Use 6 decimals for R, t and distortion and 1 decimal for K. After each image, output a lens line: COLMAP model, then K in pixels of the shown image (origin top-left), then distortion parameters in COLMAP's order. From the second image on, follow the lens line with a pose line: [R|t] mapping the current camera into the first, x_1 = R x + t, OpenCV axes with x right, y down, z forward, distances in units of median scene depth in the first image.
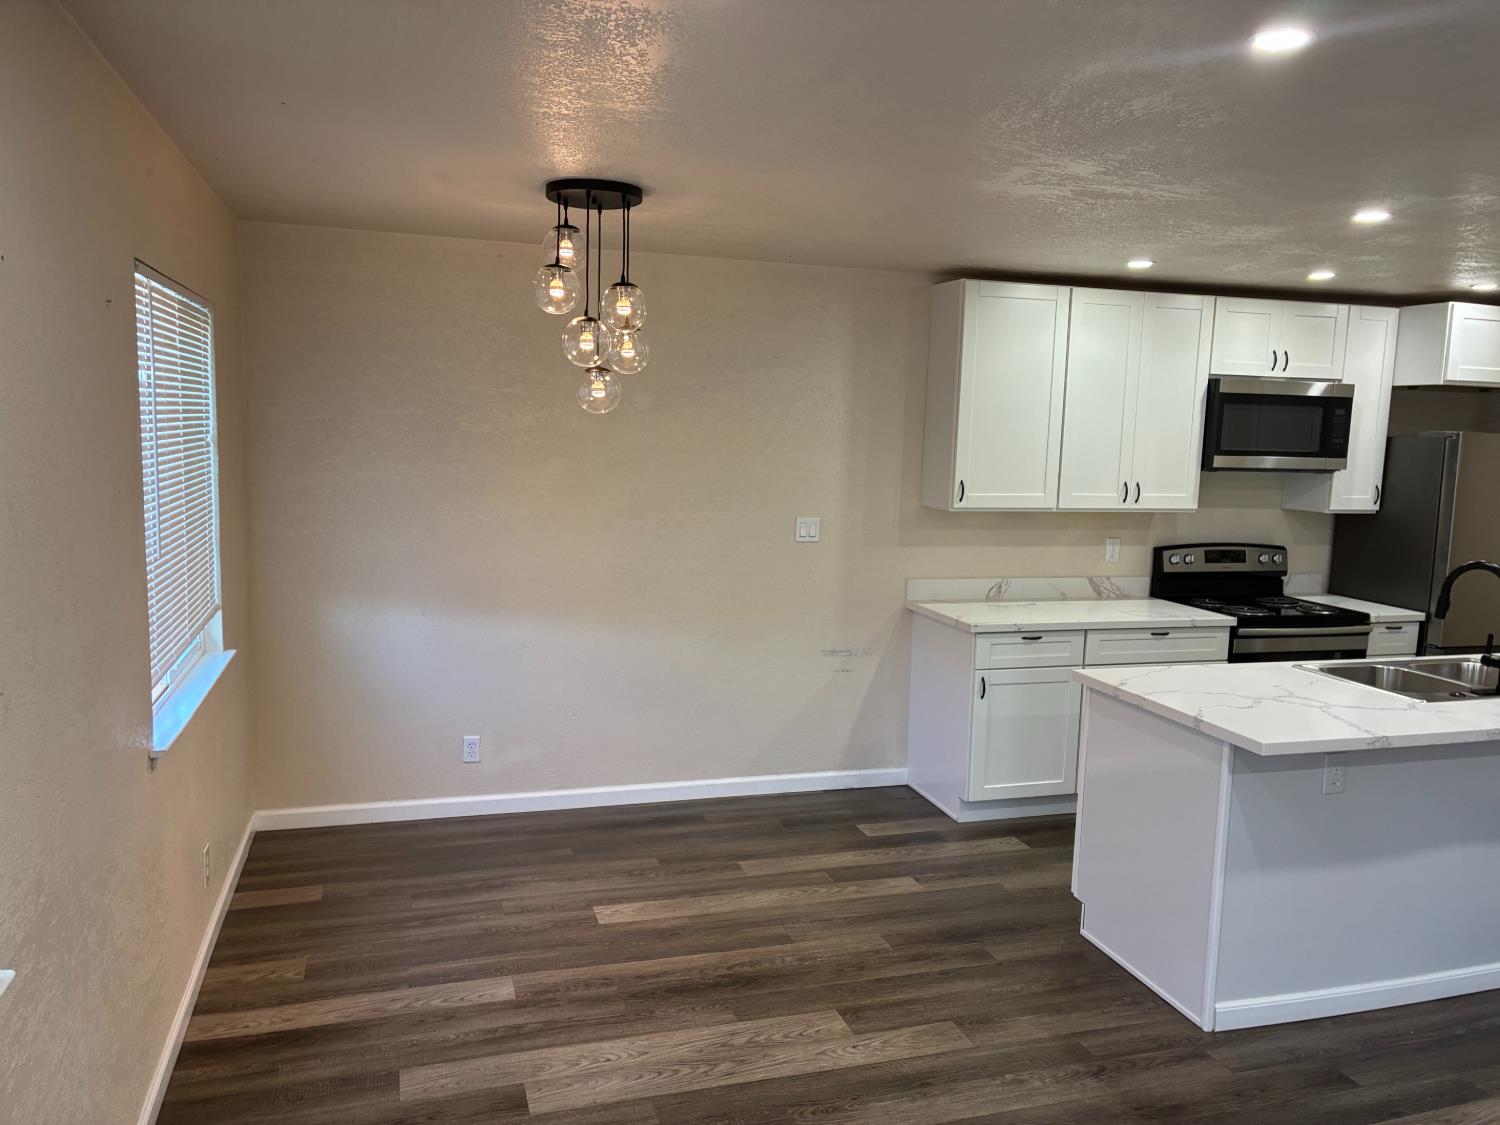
lens RADIAL K [[1158.4, 0, 753.8], [0, 1158.4, 571.2], [0, 0, 1]] dist [0.075556, -0.094230]
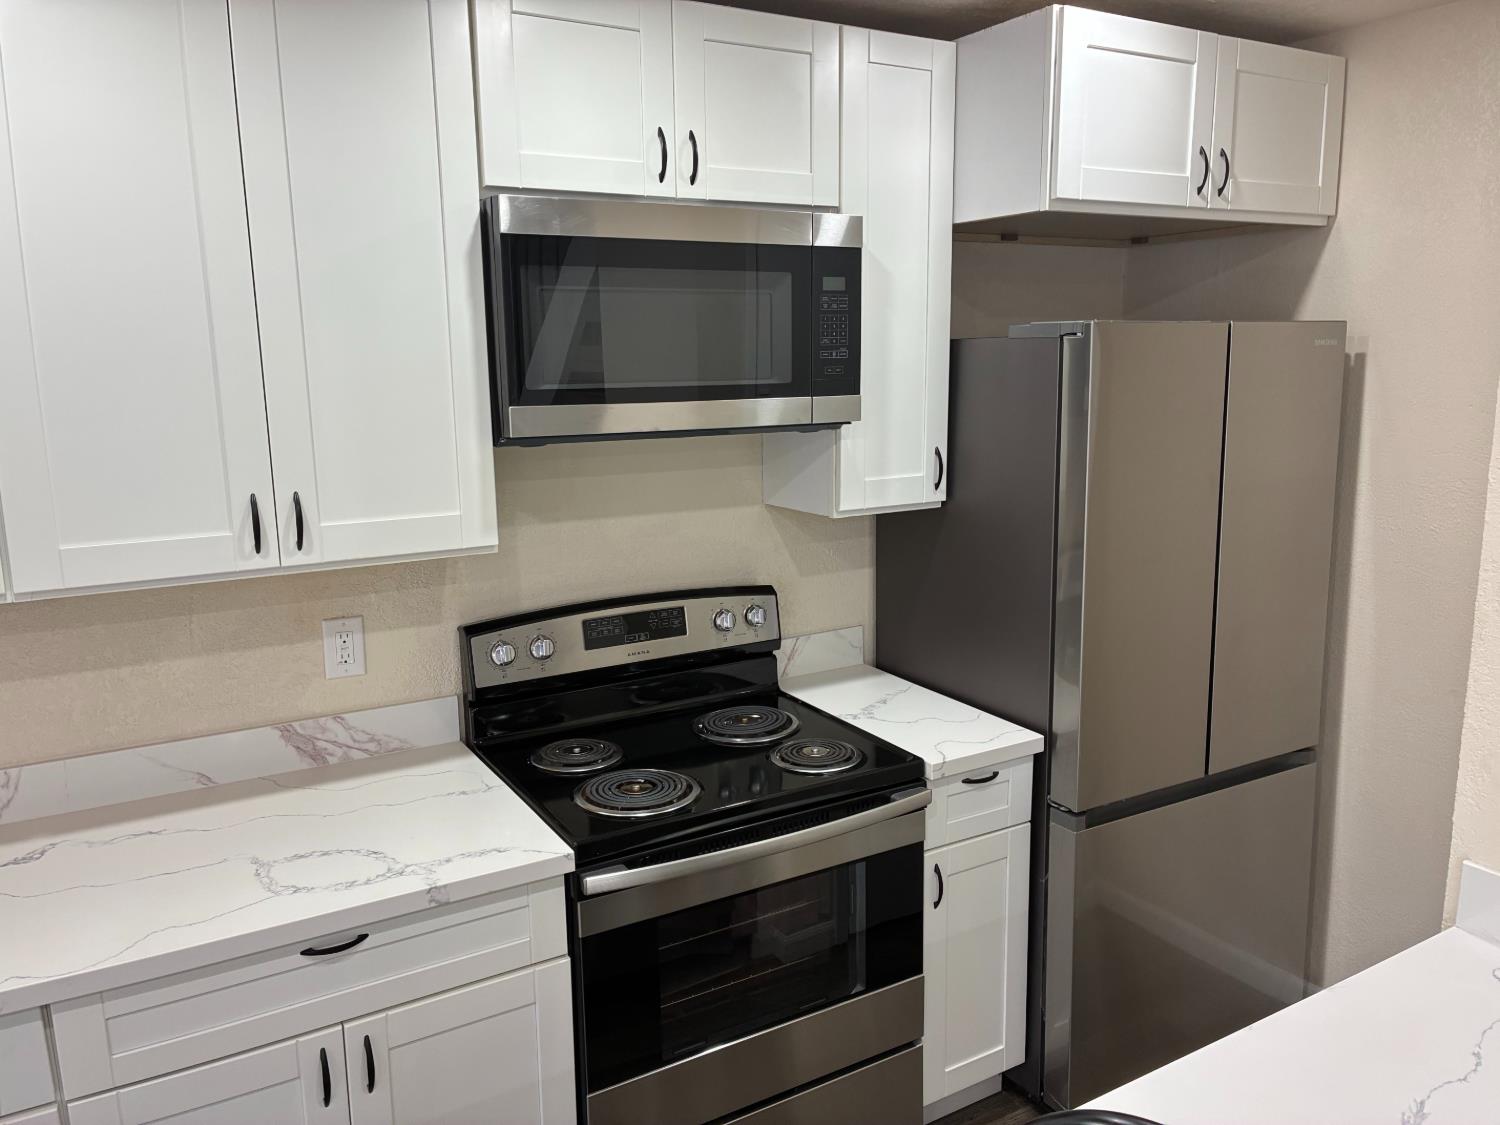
lens RADIAL K [[1144.7, 0, 760.9], [0, 1144.7, 558.1], [0, 0, 1]] dist [0.007078, -0.004958]
pose [[0.970266, -0.084444, 0.226834, 0.375859], [0.070618, 0.995155, 0.068402, -0.068474], [-0.231512, -0.050350, 0.971528, 0.608973]]
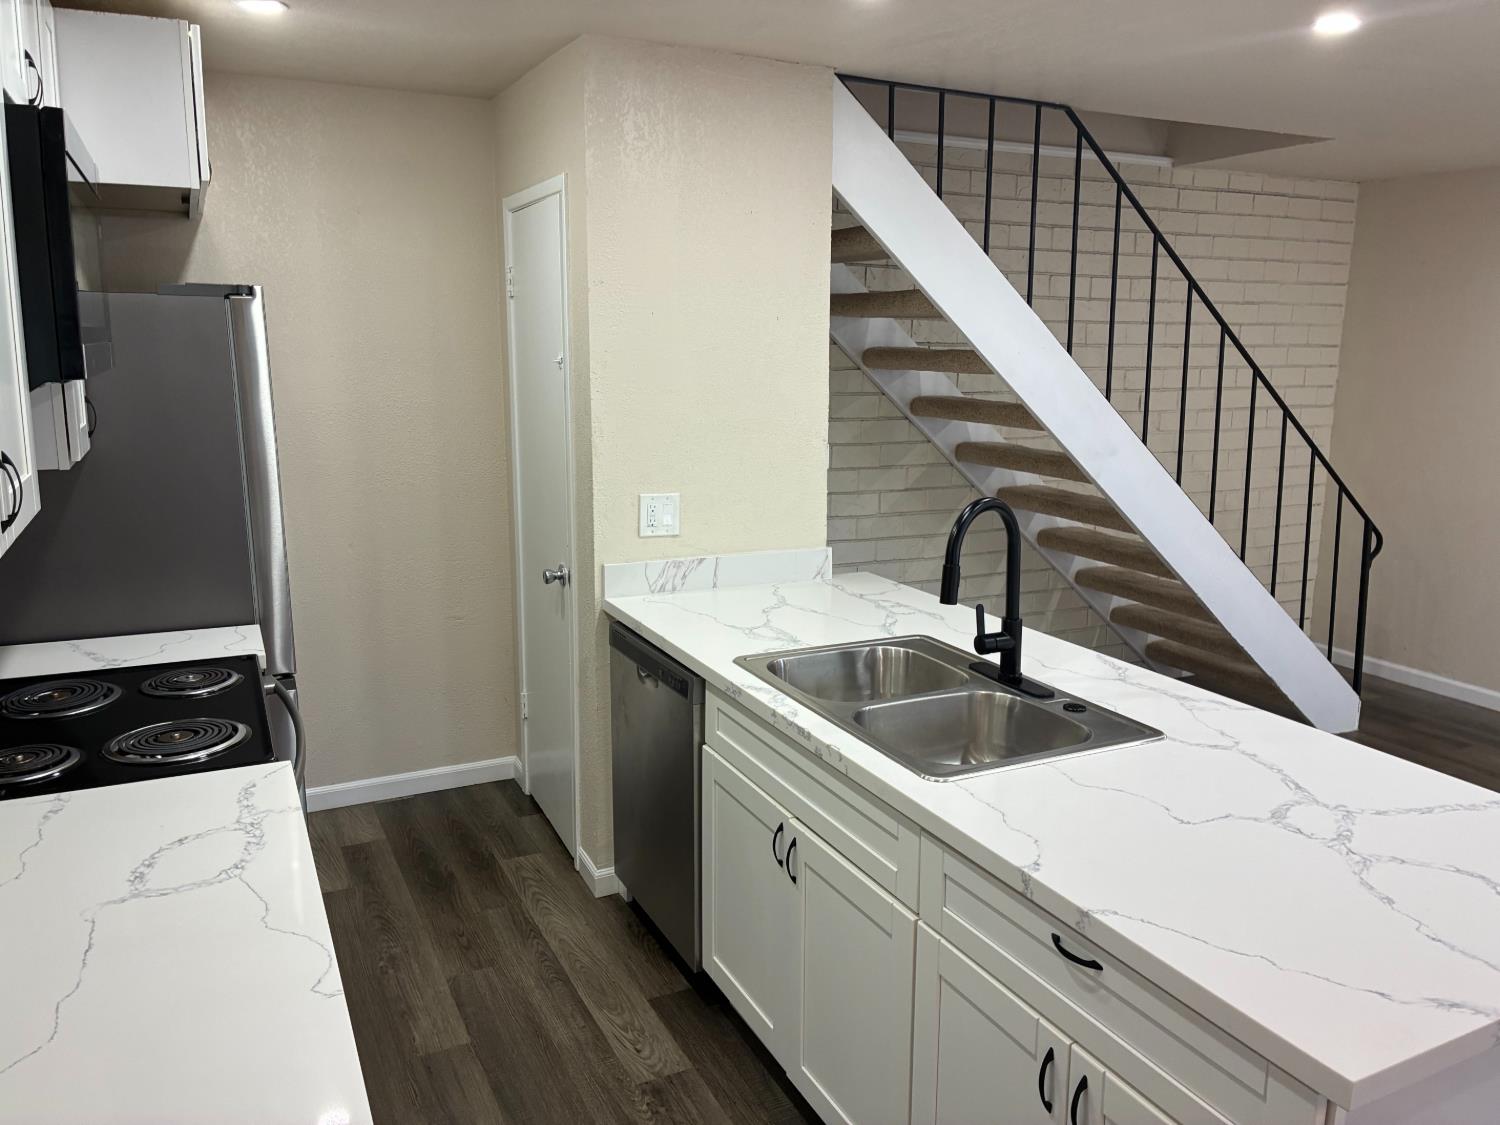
lens RADIAL K [[1138.3, 0, 752.4], [0, 1138.3, 556.8], [0, 0, 1]] dist [0.033505, -0.001243]
pose [[-0.155529, -0.216139, 0.963895, 0.030386], [0.111210, 0.965735, 0.234496, -0.094104], [-0.981551, 0.143666, -0.126163, 0.841180]]
